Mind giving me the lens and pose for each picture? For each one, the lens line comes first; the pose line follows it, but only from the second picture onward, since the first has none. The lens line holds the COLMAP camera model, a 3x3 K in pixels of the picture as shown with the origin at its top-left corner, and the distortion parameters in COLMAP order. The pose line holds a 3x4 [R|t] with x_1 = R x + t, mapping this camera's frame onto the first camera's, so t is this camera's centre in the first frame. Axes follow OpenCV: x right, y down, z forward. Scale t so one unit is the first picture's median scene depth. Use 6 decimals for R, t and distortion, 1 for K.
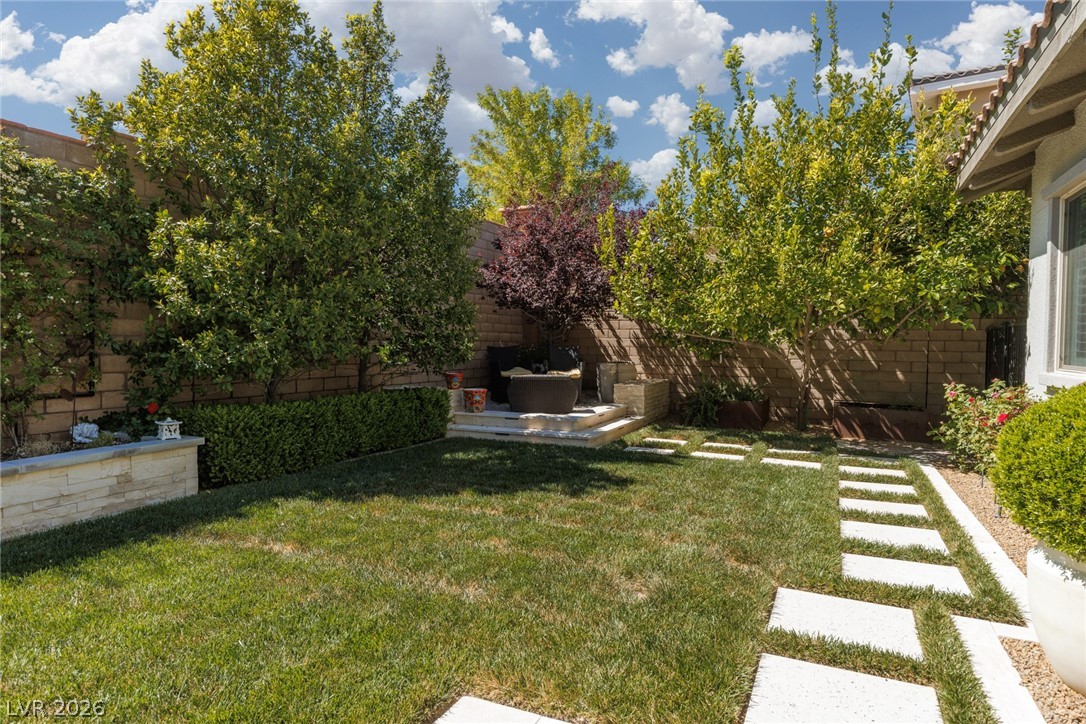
lens RADIAL K [[626.6, 0, 546.1], [0, 626.6, 359.4], [0, 0, 1]] dist [-0.005035, 0.001589]
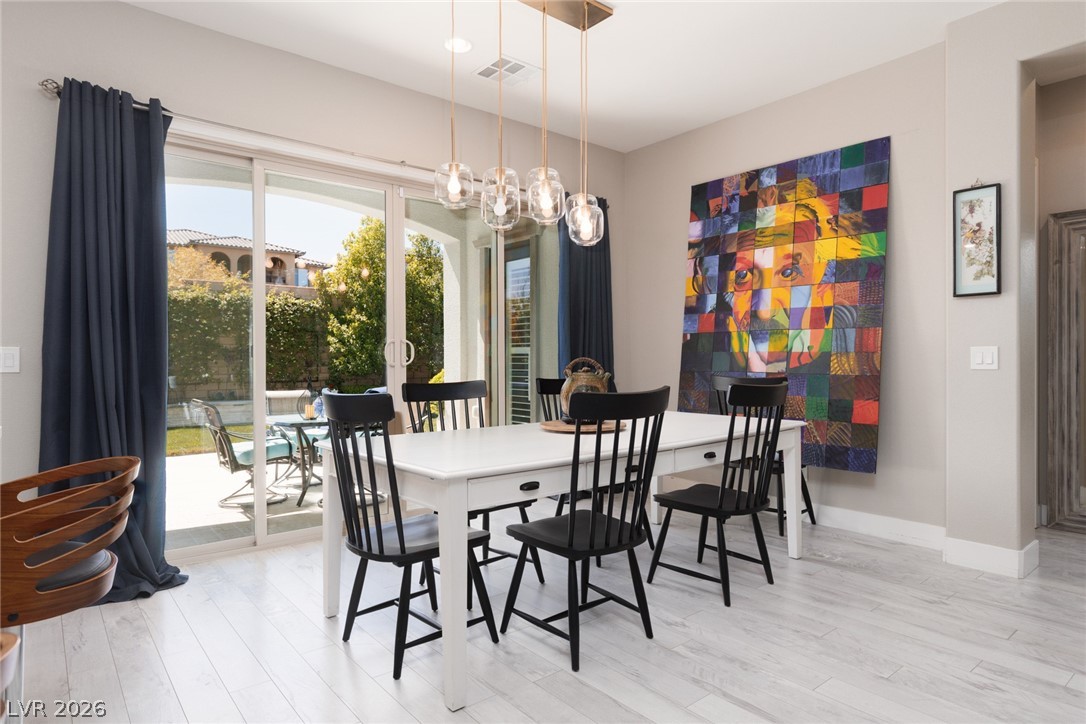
lens RADIAL K [[626.6, 0, 544.6], [0, 626.6, 361.3], [0, 0, 1]] dist [-0.005035, 0.001589]
pose [[0.891935, -0.008745, -0.452079, 1.393638], [-0.002704, 0.999692, -0.024672, 0.034973], [0.452156, 0.023228, 0.891636, -0.984977]]
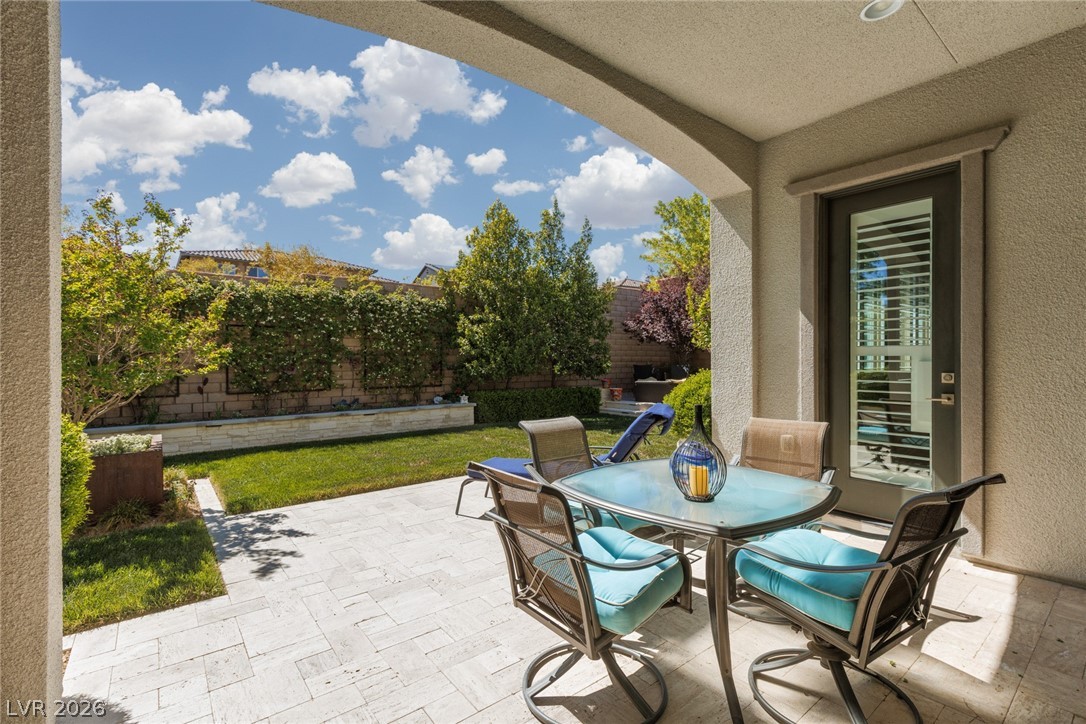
lens RADIAL K [[489.2, 0, 543.3], [0, 489.2, 361.2], [0, 0, 1]] dist [0.009548, -0.001468]
pose [[0.888164, -0.011101, -0.459393, 0.569701], [-0.001480, 0.999634, -0.027018, 0.010098], [0.459525, 0.024676, 0.887822, -0.589255]]
